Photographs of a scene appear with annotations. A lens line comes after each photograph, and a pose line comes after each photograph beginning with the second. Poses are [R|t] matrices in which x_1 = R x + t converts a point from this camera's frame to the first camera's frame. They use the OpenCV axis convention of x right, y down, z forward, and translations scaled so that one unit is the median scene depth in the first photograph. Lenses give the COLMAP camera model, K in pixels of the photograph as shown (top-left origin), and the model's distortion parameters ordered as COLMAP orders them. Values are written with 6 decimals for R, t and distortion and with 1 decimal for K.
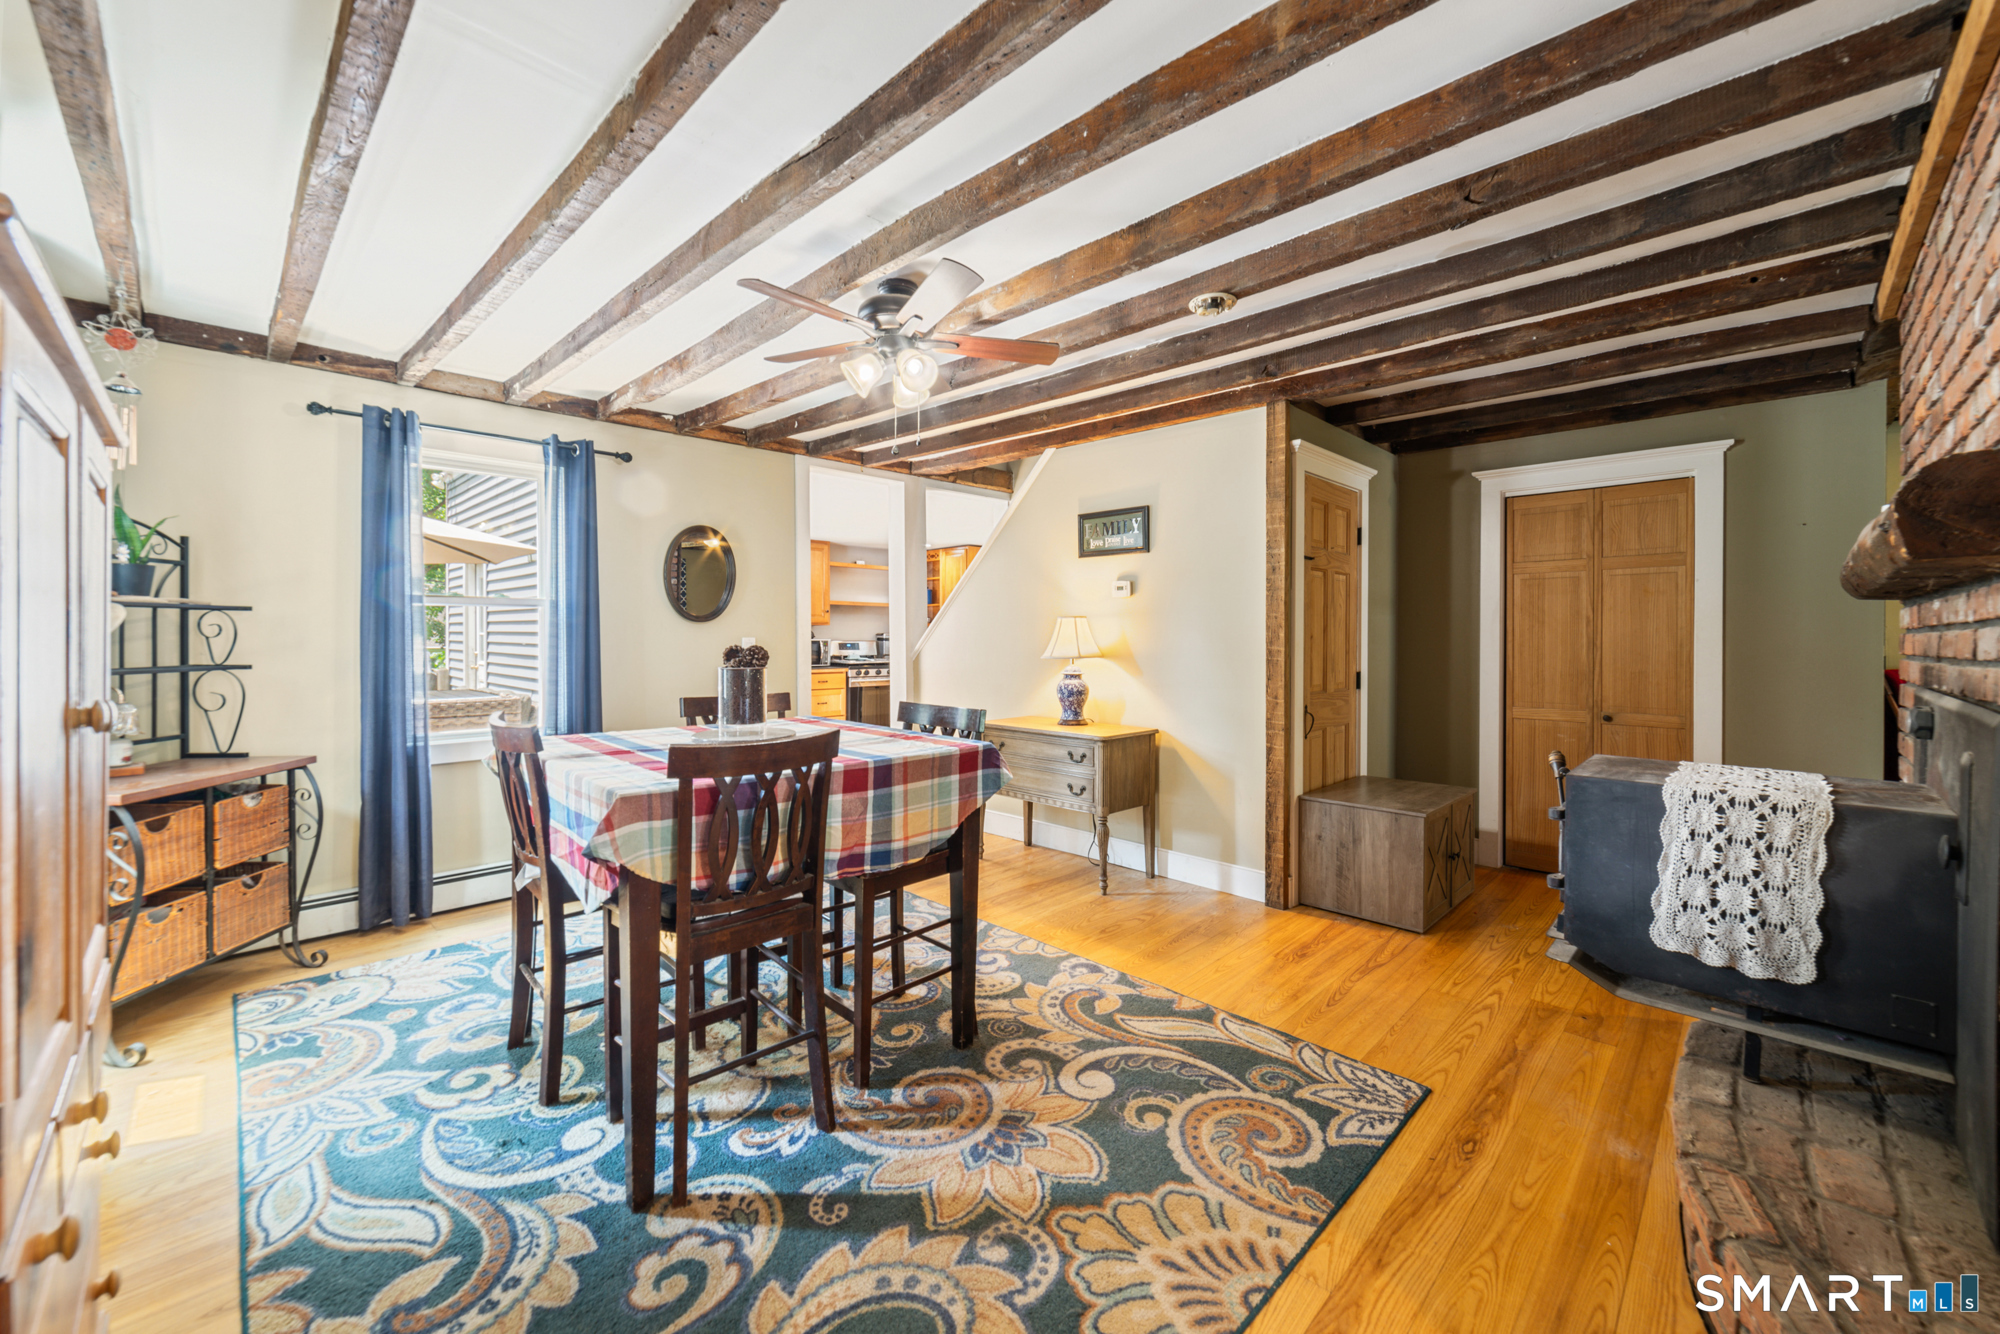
lens RADIAL K [[785.2, 0, 994.7], [0, 785.2, 654.3], [0, 0, 1]] dist [-0.001557, 0.001905]
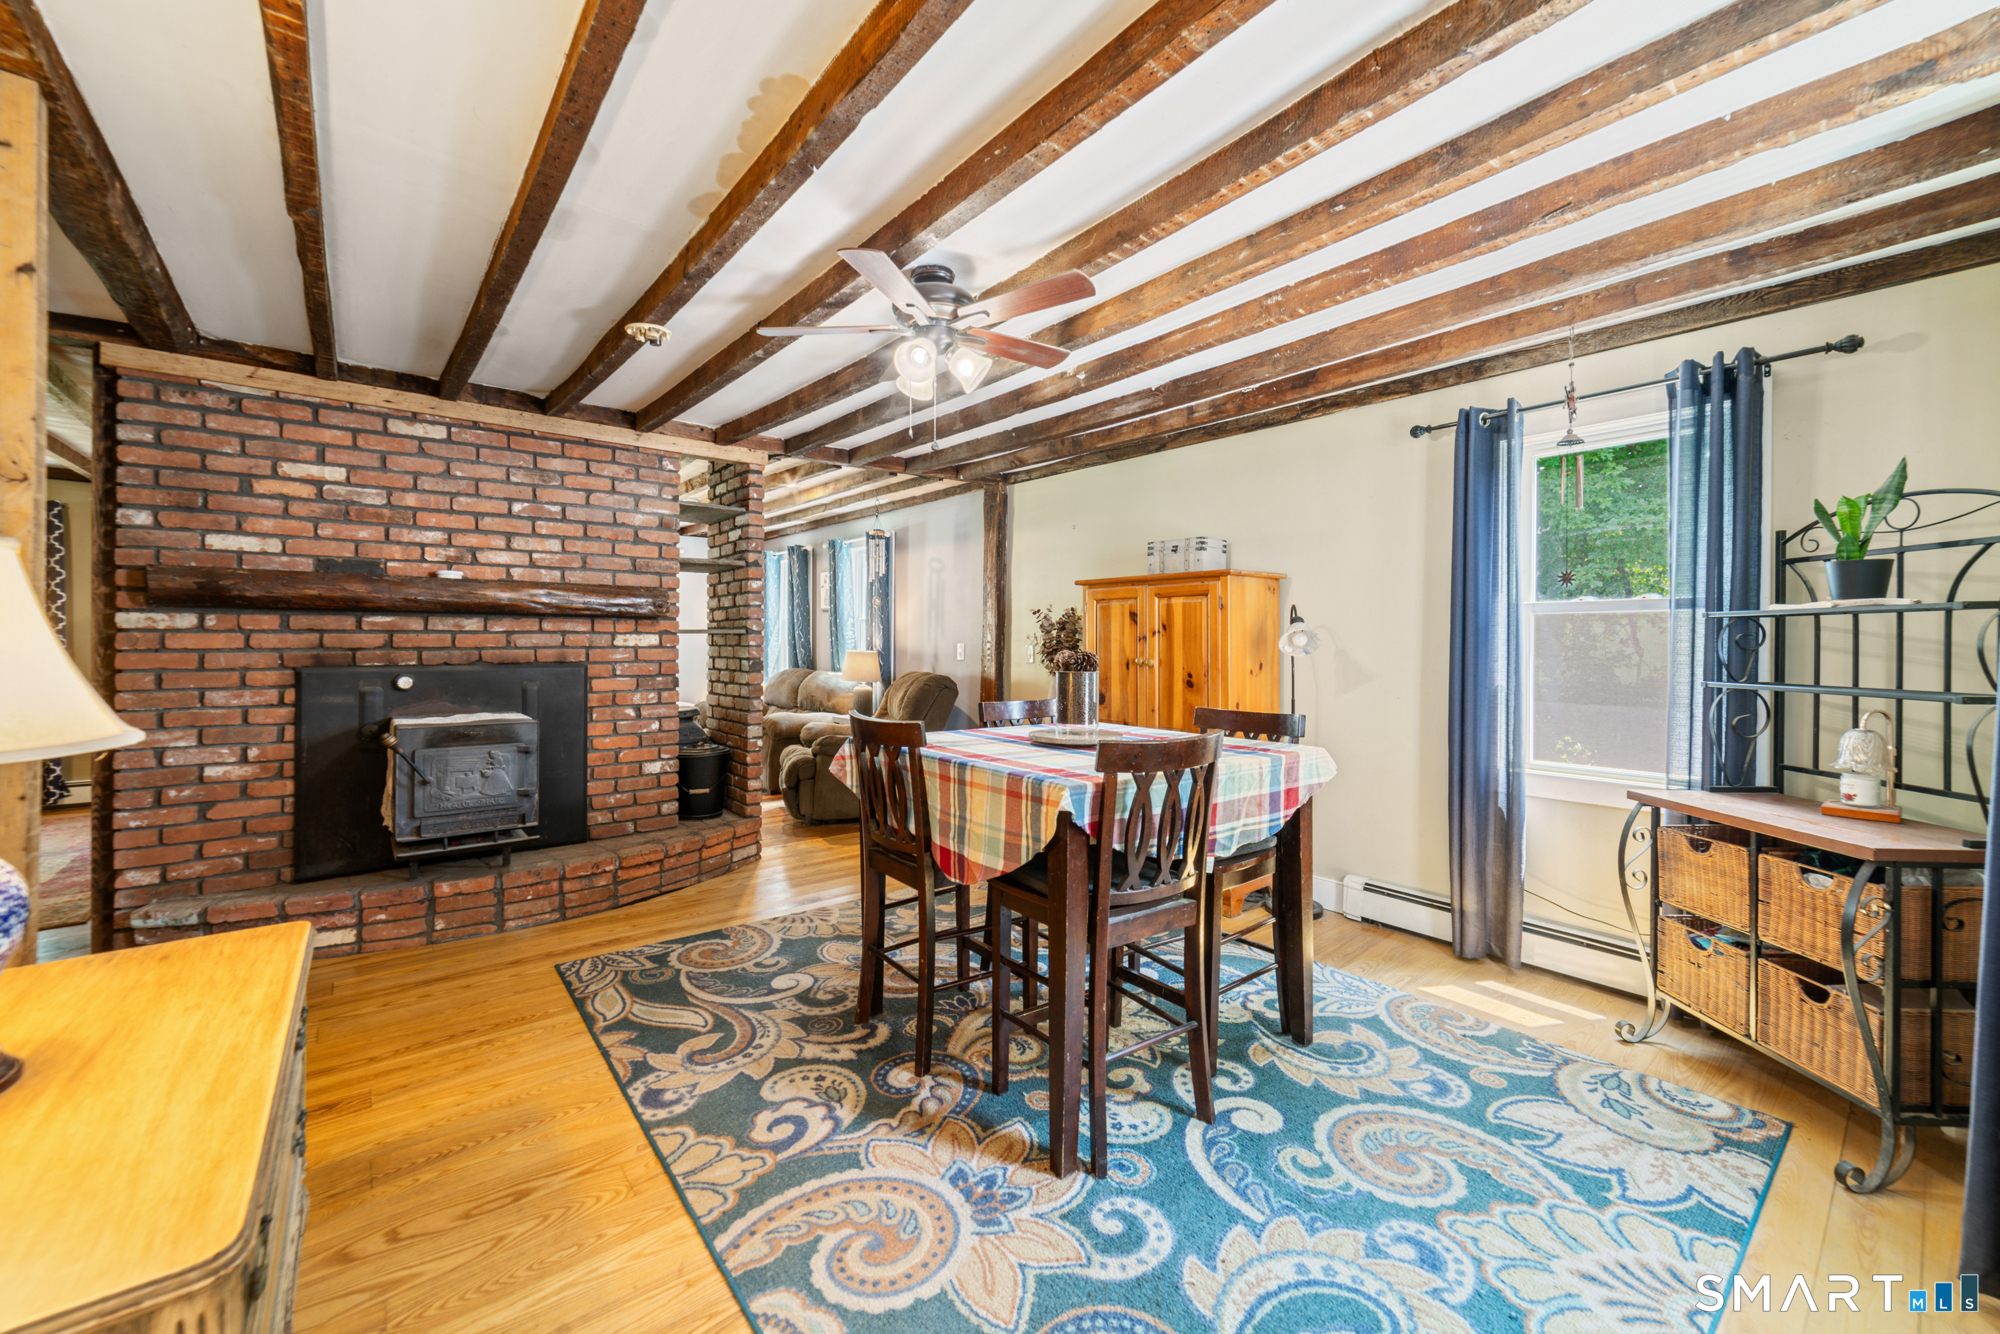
lens RADIAL K [[785.2, 0, 998.2], [0, 785.2, 645.7], [0, 0, 1]] dist [-0.001557, 0.001905]
pose [[-0.994514, -0.009274, 0.104194, -0.305521], [-0.006008, 0.999482, 0.031622, -0.047644], [-0.104433, 0.030823, -0.994054, 1.942551]]
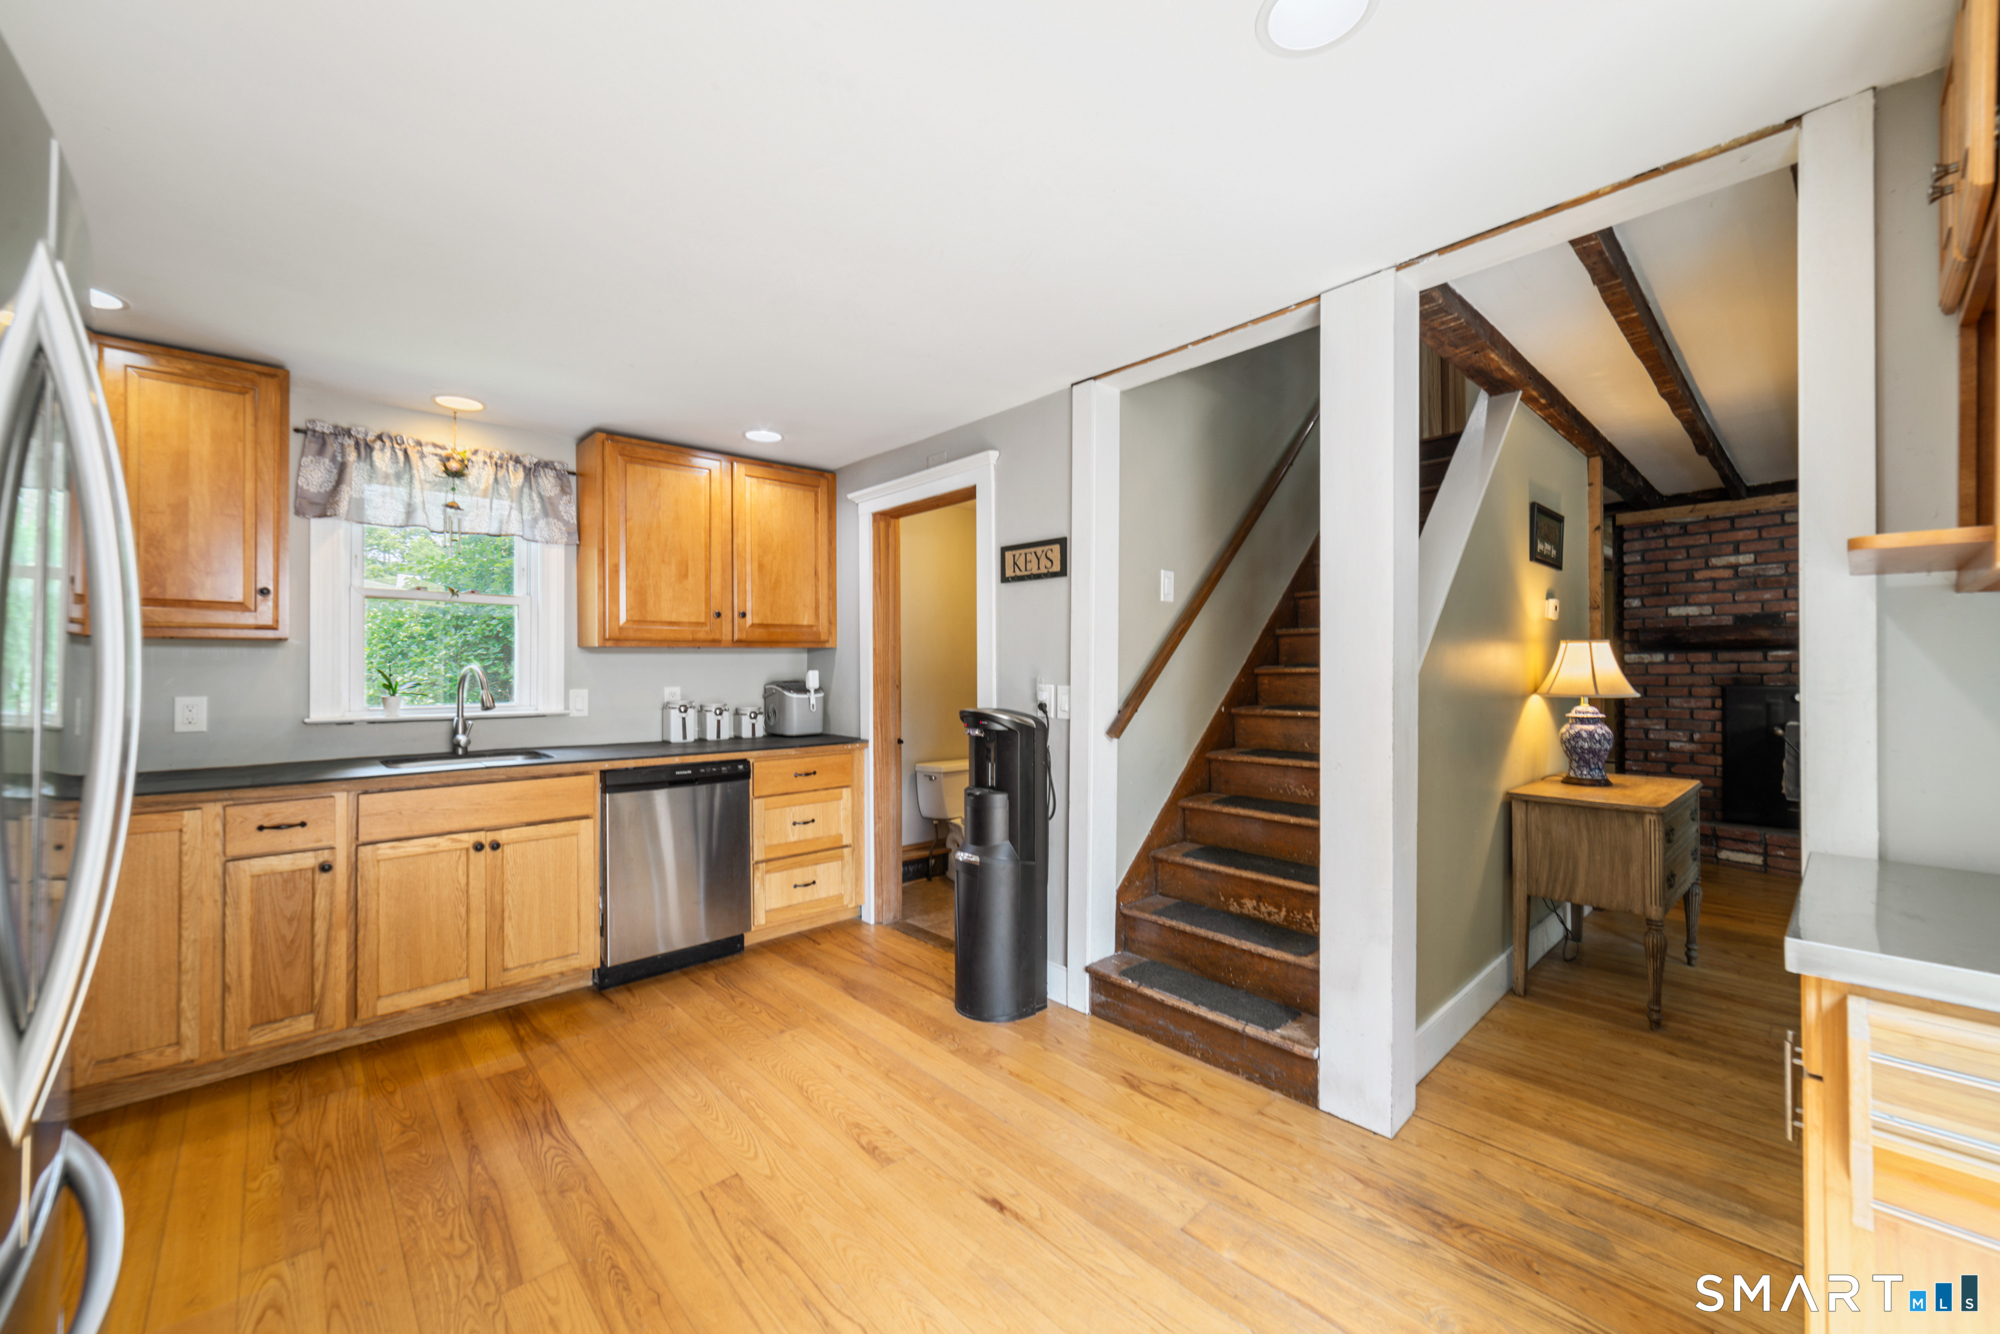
lens RADIAL K [[785.2, 0, 994.1], [0, 785.2, 670.1], [0, 0, 1]] dist [-0.001557, 0.001905]
pose [[0.045132, 0.006431, 0.998960, -1.126447], [0.033069, 0.999422, -0.007928, -0.050402], [-0.998434, 0.033392, 0.044893, 2.561887]]
